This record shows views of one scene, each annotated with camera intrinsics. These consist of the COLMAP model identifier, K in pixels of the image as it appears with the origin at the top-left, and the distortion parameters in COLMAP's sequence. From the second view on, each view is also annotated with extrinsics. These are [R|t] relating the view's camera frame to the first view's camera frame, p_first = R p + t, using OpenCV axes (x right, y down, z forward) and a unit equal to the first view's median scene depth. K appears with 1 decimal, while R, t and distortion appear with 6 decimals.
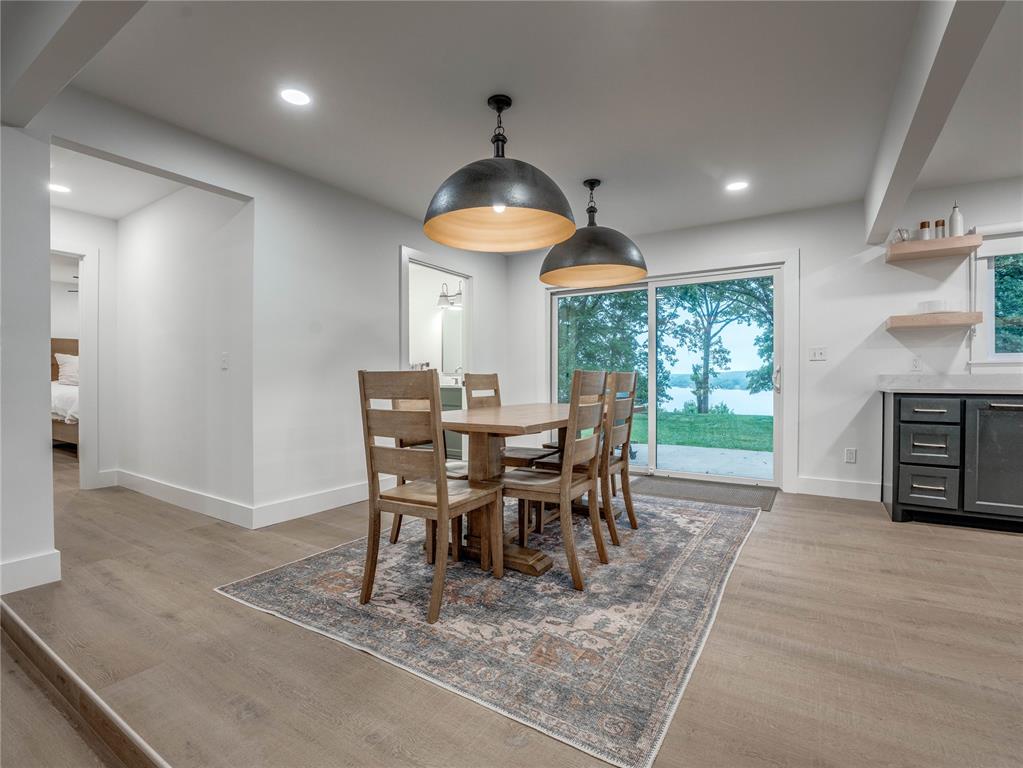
lens RADIAL K [[480.1, 0, 510.6], [0, 480.1, 380.4], [0, 0, 1]] dist [-0.024505, 0.000550]
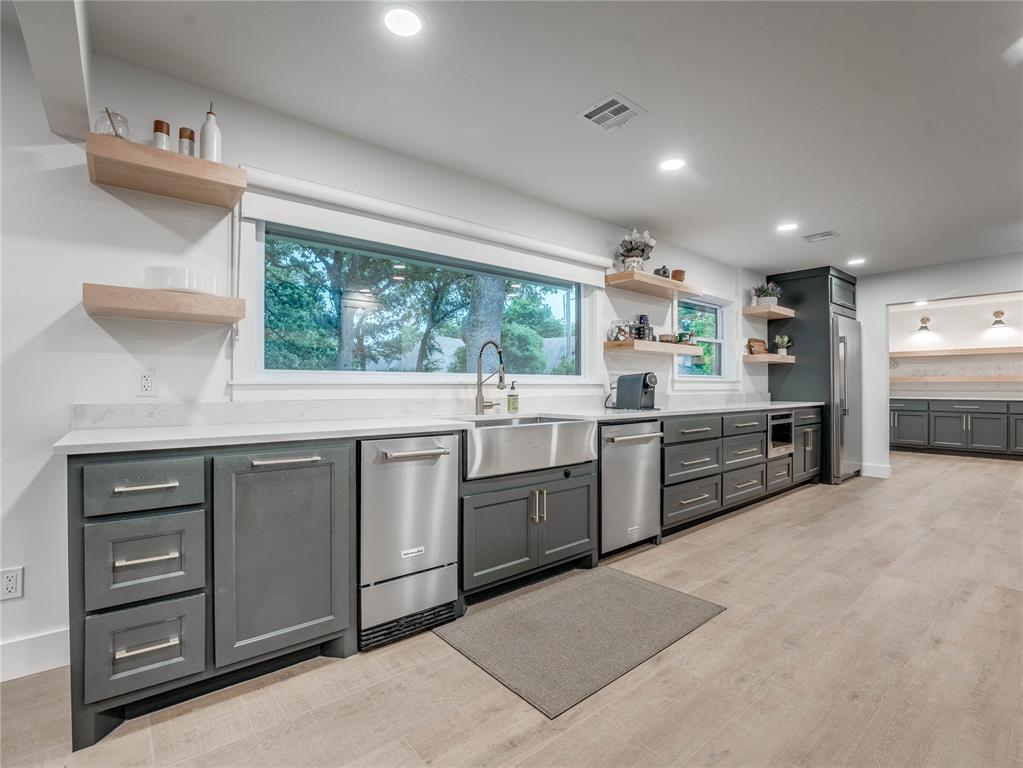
lens RADIAL K [[482.6, 0, 508.3], [0, 482.6, 386.4], [0, 0, 1]] dist [-0.026347, 0.000318]
pose [[0.311523, 0.001736, 0.950237, 0.509331], [0.002443, 0.999994, -0.002628, -0.031452], [-0.950236, 0.003140, 0.311516, 0.469966]]
